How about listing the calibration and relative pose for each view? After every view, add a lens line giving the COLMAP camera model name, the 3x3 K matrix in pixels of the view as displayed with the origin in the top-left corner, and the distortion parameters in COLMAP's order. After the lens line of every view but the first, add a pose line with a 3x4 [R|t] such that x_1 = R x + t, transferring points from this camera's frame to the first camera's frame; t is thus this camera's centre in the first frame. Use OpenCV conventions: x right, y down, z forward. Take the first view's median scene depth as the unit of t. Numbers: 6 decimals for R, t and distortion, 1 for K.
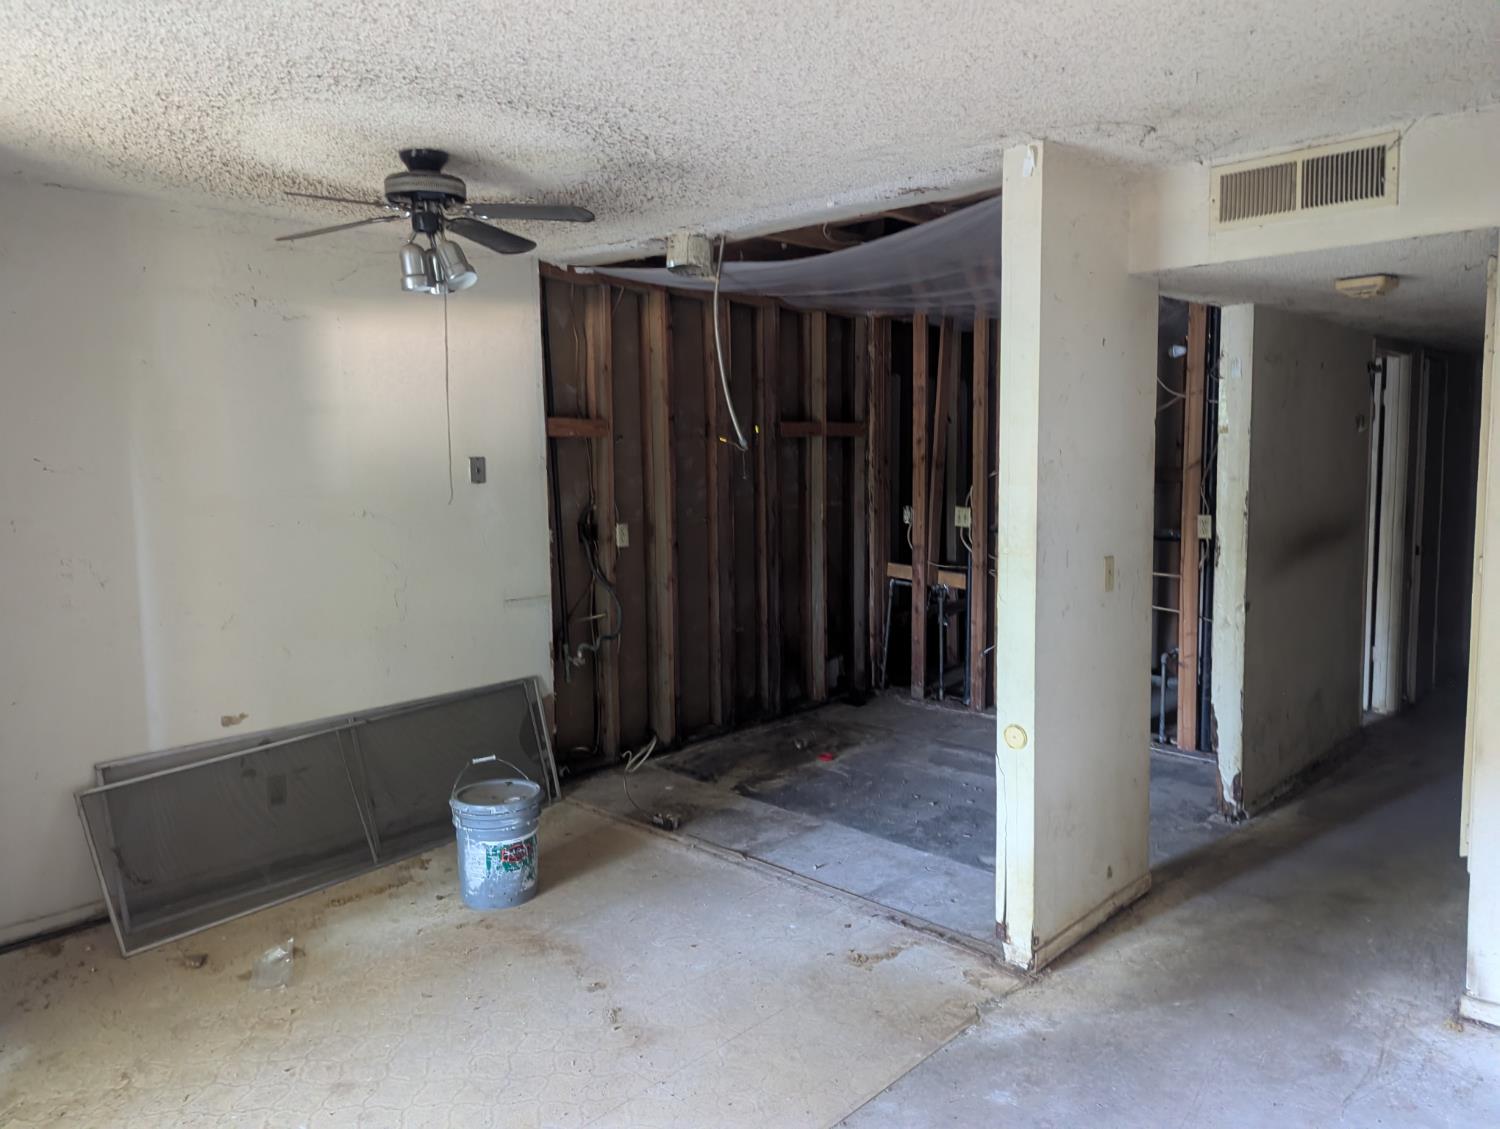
lens RADIAL K [[1060.2, 0, 747.7], [0, 1060.2, 558.8], [0, 0, 1]] dist [0.029817, -0.008117]
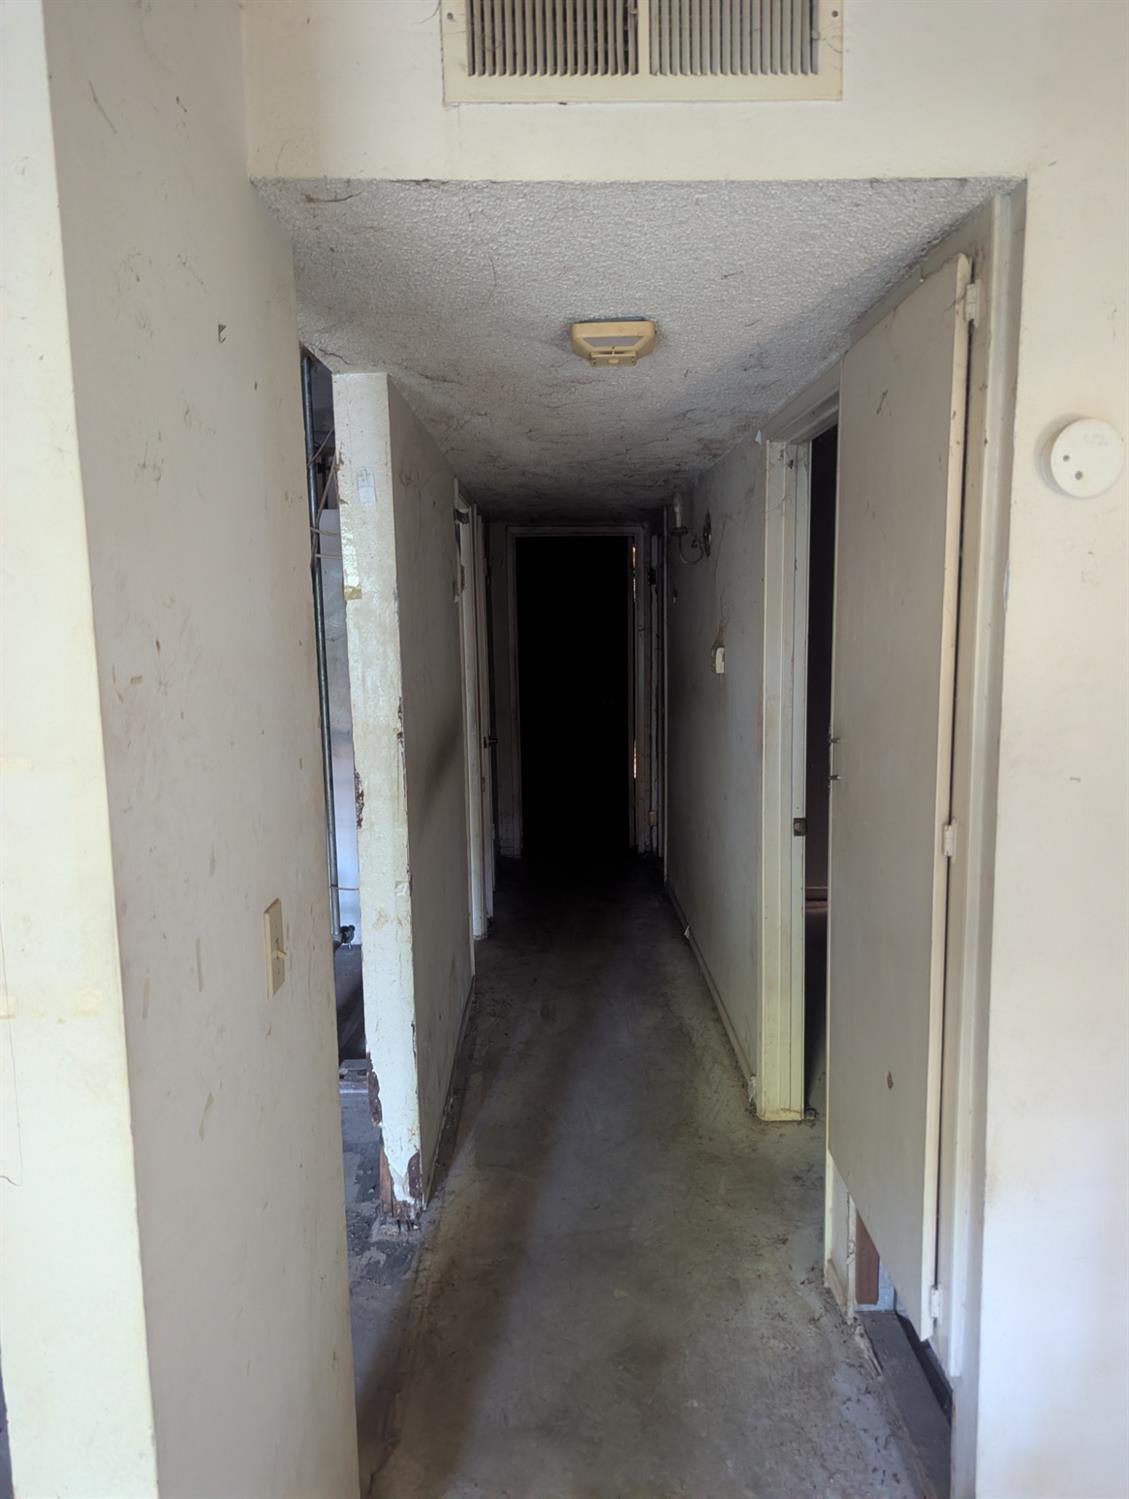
lens RADIAL K [[1059.5, 0, 565.9], [0, 1059.5, 750.2], [0, 0, 1]] dist [0.029817, -0.008117]
pose [[0.708154, -0.091830, 0.700061, 0.116253], [0.078619, 0.995596, 0.051069, -0.056395], [-0.701667, 0.018873, 0.712255, 0.511492]]
